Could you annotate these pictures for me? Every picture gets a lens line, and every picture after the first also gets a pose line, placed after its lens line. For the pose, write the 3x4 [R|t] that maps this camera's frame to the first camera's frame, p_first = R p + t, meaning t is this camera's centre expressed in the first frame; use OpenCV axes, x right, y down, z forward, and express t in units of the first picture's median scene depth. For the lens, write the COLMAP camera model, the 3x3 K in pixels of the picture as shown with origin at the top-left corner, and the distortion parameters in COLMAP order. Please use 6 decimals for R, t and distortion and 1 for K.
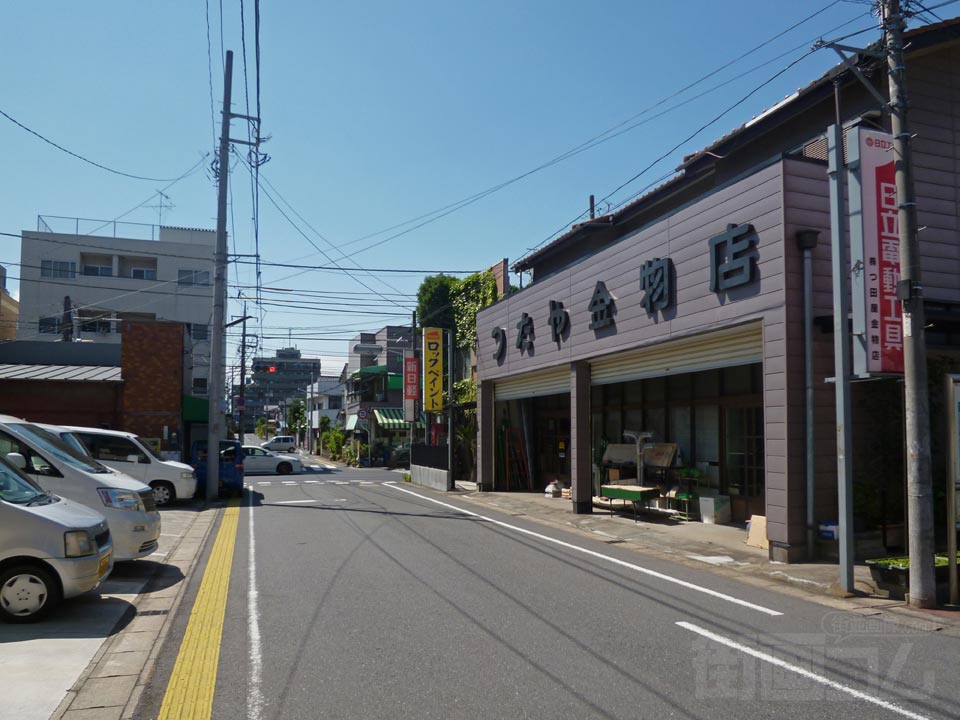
lens RADIAL K [[701.8, 0, 483.6], [0, 701.8, 391.0], [0, 0, 1]] dist [-0.060502, -0.000123]
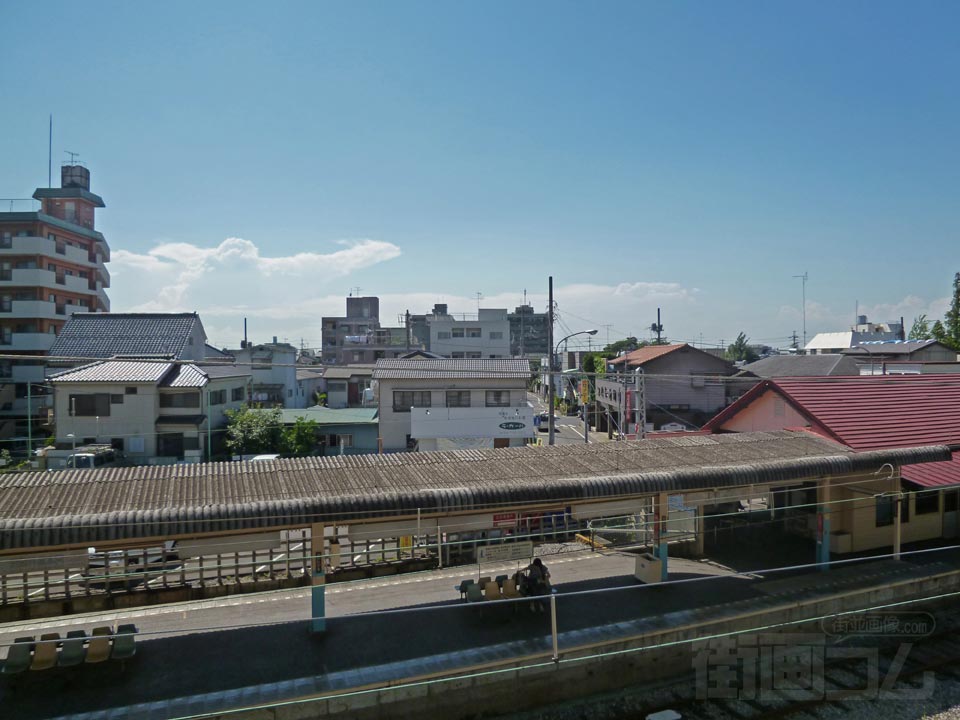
lens RADIAL K [[666.4, 0, 480.0], [0, 666.4, 360.0], [0, 0, 1]] dist [-0.054194, -0.000108]
pose [[0.945409, -0.004509, -0.325856, 0.316916], [0.026251, 0.997709, 0.062358, -0.257314], [0.324828, -0.067508, 0.943361, -1.359064]]
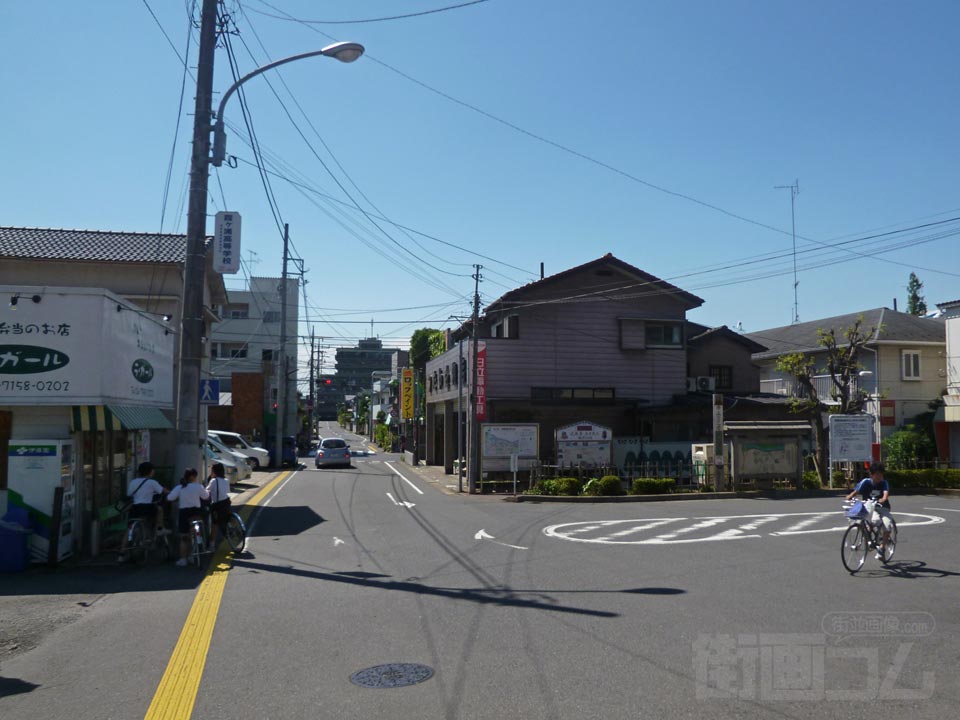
lens RADIAL K [[747.8, 0, 502.9], [0, 747.8, 357.7], [0, 0, 1]] dist [-0.041248, 0.000605]
pose [[0.994040, -0.008508, -0.108683, 0.240246], [0.006275, 0.999762, -0.020877, -0.053233], [0.108835, 0.020071, 0.993857, -0.520325]]
